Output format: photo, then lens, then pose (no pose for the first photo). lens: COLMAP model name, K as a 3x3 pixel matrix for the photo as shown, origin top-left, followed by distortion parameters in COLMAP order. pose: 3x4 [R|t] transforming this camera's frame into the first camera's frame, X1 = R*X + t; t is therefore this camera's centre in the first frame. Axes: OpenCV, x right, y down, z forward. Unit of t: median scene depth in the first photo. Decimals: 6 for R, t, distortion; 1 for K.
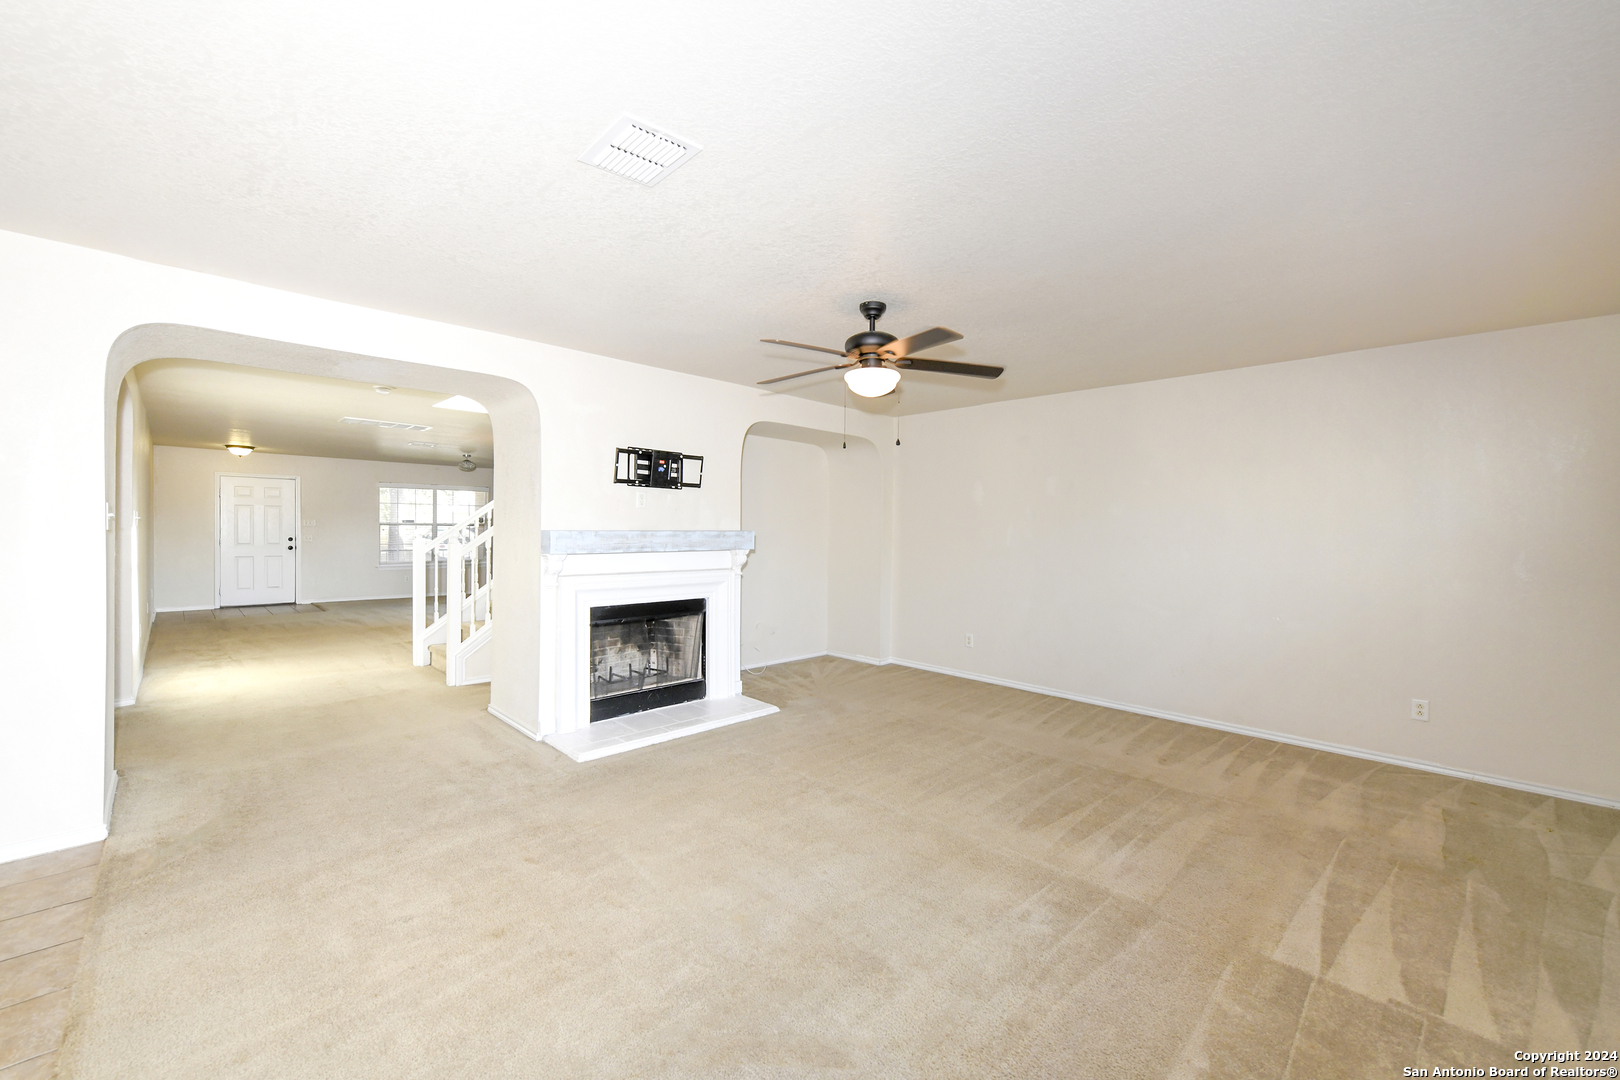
lens RADIAL K [[654.3, 0, 815.4], [0, 654.3, 539.1], [0, 0, 1]] dist [0.000639, -0.000652]
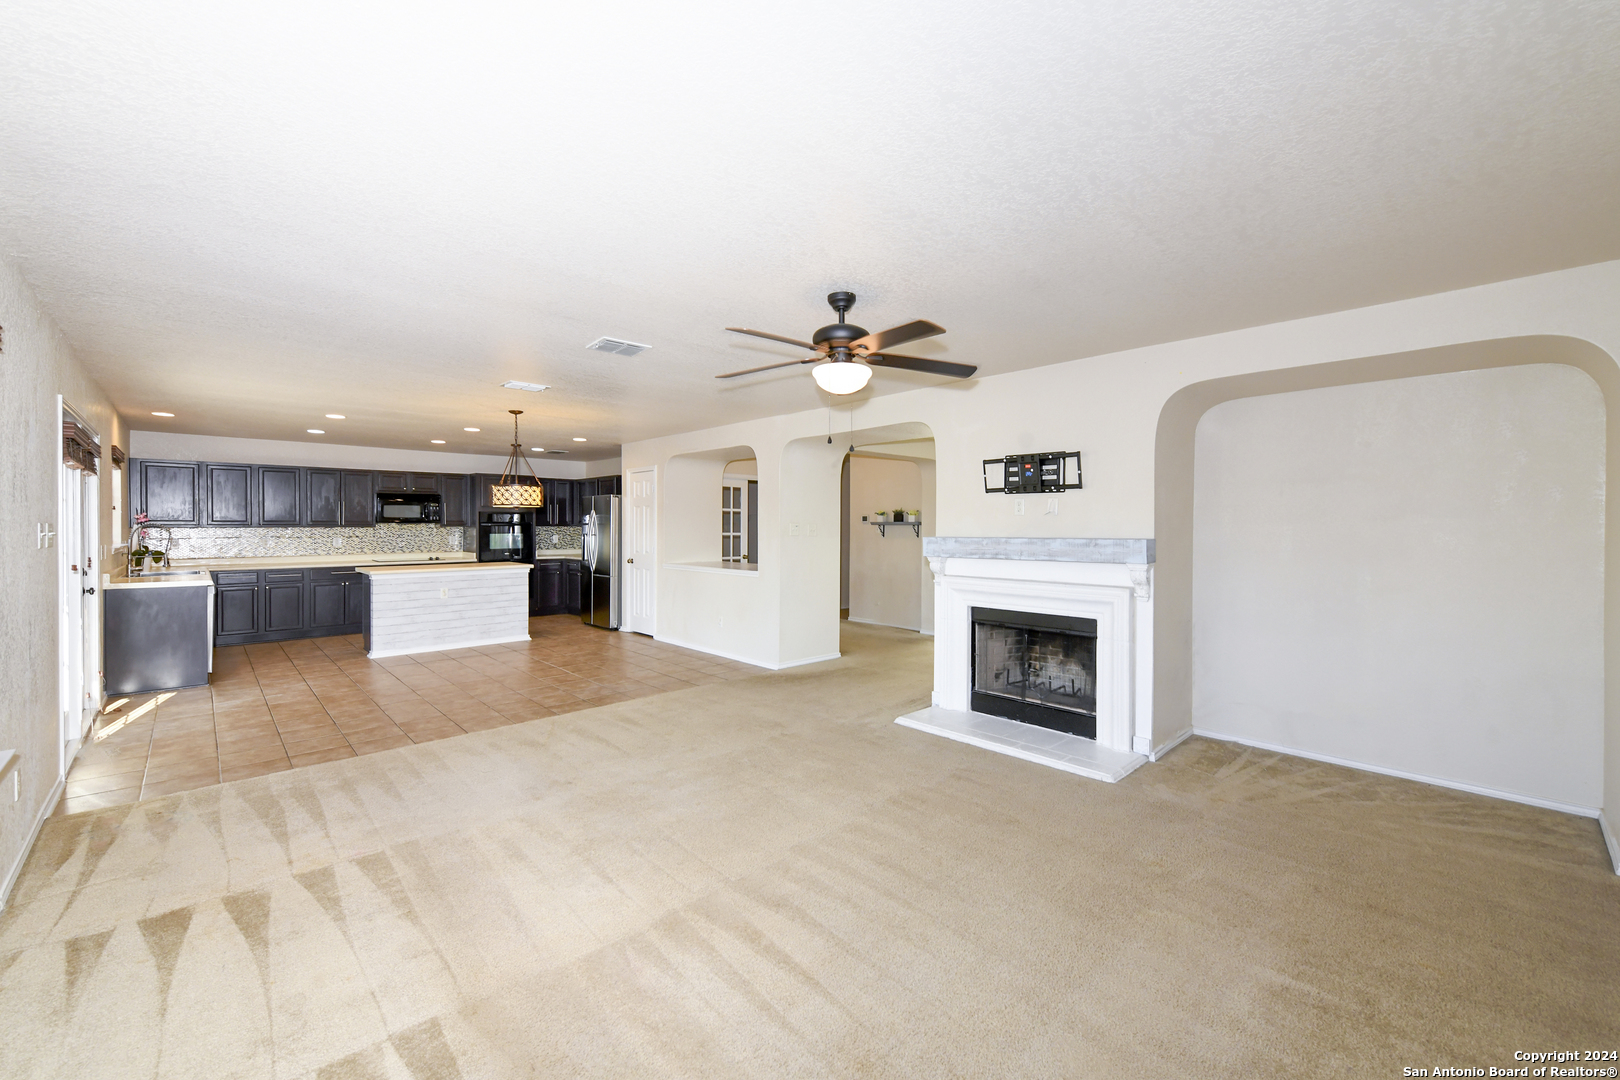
lens RADIAL K [[654.3, 0, 801.7], [0, 654.3, 525.6], [0, 0, 1]] dist [0.000639, -0.000652]
pose [[-0.048197, -0.014240, -0.998736, 0.767581], [-0.020870, 0.999694, -0.013246, -0.011795], [0.998620, 0.020206, -0.048479, 0.744642]]
